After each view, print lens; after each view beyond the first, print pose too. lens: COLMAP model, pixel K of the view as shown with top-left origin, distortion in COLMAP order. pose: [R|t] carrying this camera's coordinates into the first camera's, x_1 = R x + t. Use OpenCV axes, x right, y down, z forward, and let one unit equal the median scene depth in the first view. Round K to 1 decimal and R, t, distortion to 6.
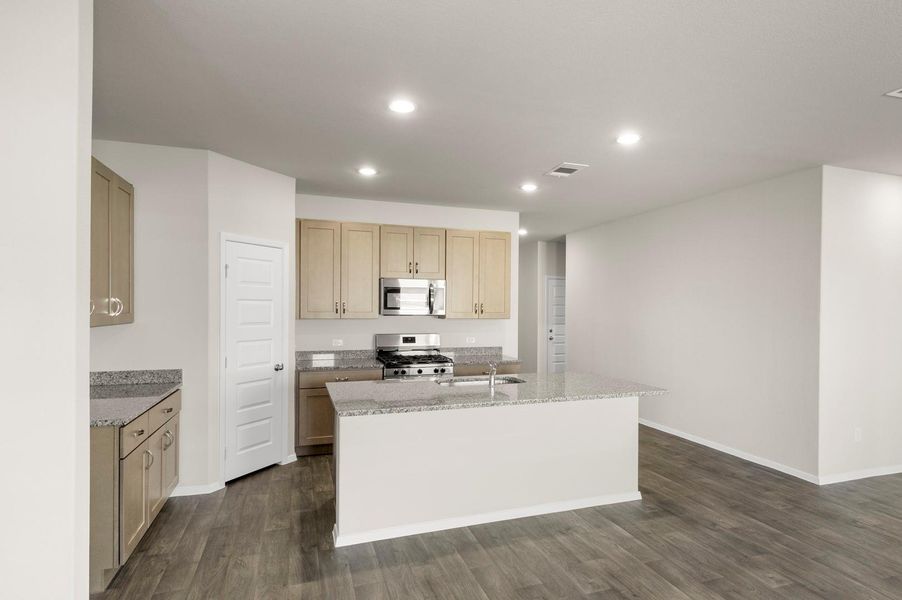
lens RADIAL K [[477.6, 0, 464.6], [0, 477.6, 309.5], [0, 0, 1]] dist [0.002995, 0.002121]
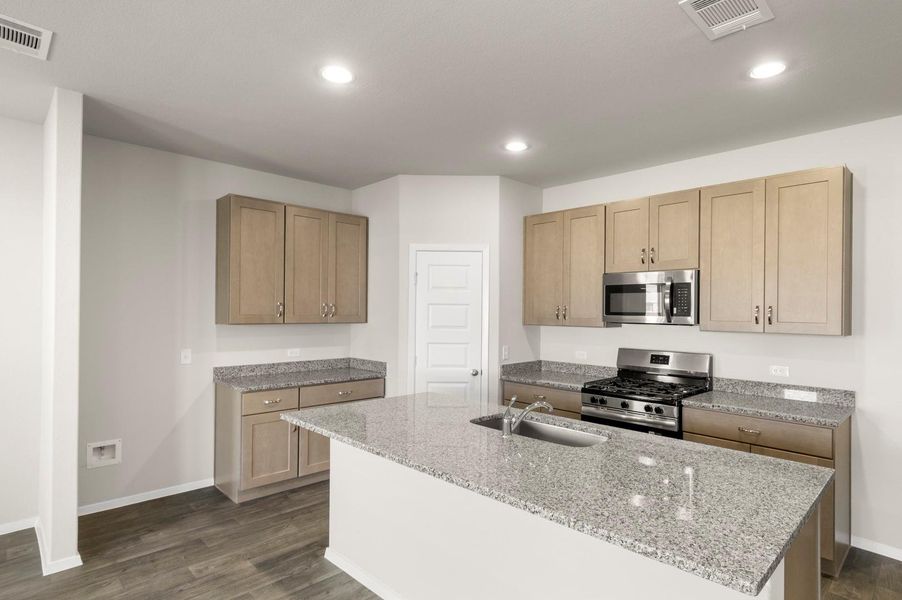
lens RADIAL K [[479.6, 0, 465.1], [0, 479.6, 309.2], [0, 0, 1]] dist [0.004228, -0.003072]
pose [[0.431872, -0.005650, -0.901917, 0.509397], [-0.011917, 0.999857, -0.011970, 0.002791], [0.901856, 0.015918, 0.431743, 0.576182]]
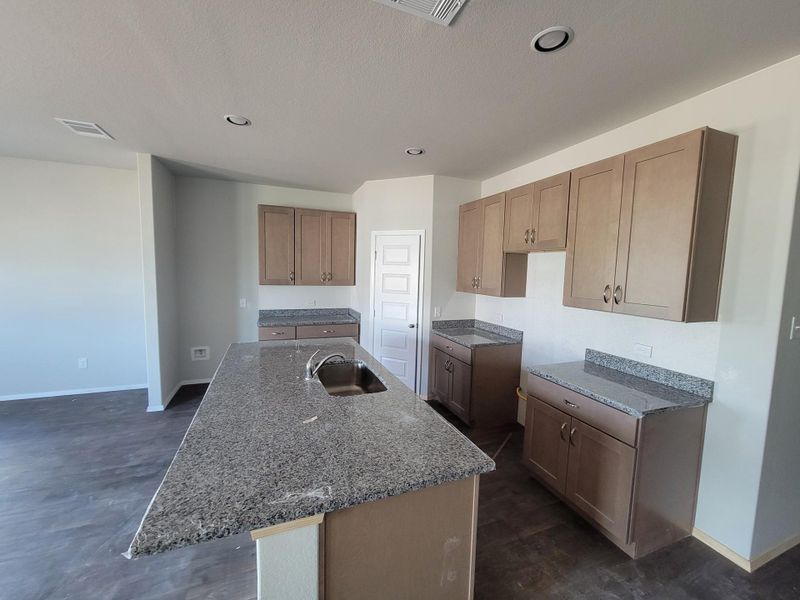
lens RADIAL K [[326.7, 0, 400.1], [0, 326.7, 298.8], [0, 0, 1]] dist [-0.002757, 0.000471]
pose [[0.036902, 0.083409, -0.995832, 0.534558], [-0.030627, 0.996137, 0.082299, -0.027788], [0.998849, 0.027462, 0.039314, 0.962593]]
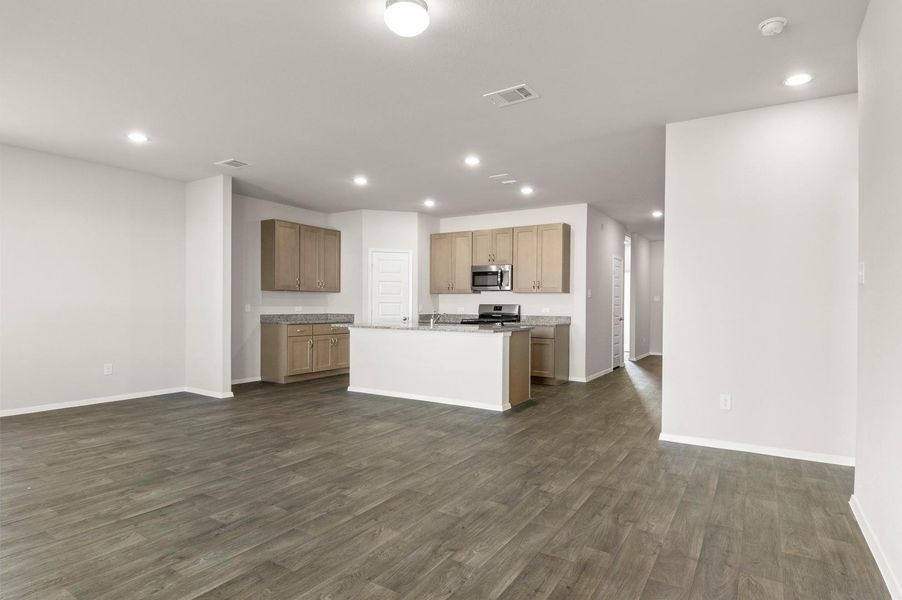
lens RADIAL K [[479.8, 0, 462.8], [0, 479.8, 305.0], [0, 0, 1]] dist [0.053102, -0.057616]
pose [[0.627852, -0.002070, -0.778330, 1.215157], [-0.008003, 0.999926, -0.009115, 0.087960], [0.778291, 0.011952, 0.627790, 0.025671]]
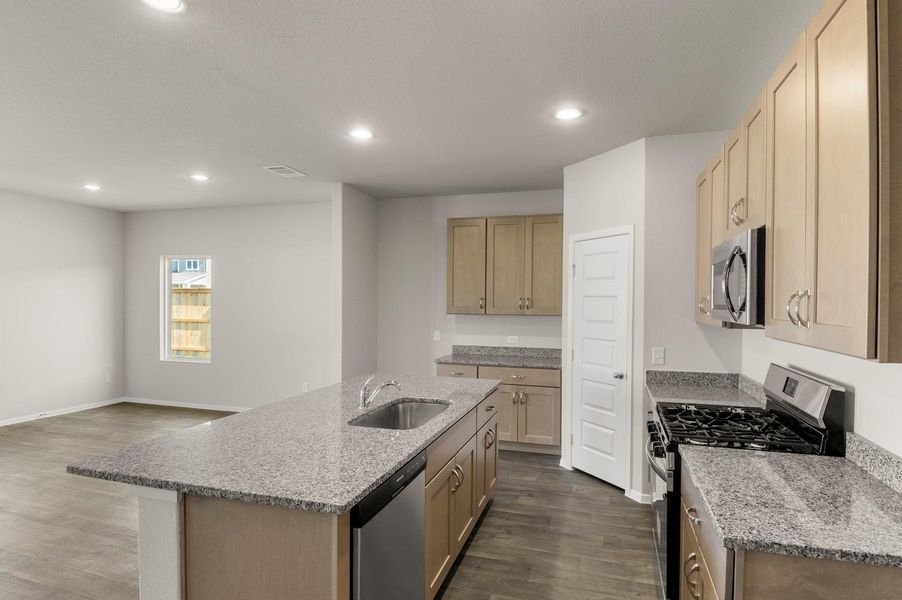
lens RADIAL K [[479.1, 0, 464.8], [0, 479.1, 309.5], [0, 0, 1]] dist [0.026484, -0.038432]
pose [[-0.580769, 0.001369, -0.814067, 0.483000], [-0.016295, 0.999779, 0.013306, -0.002616], [0.813905, 0.020992, -0.580618, 1.318199]]
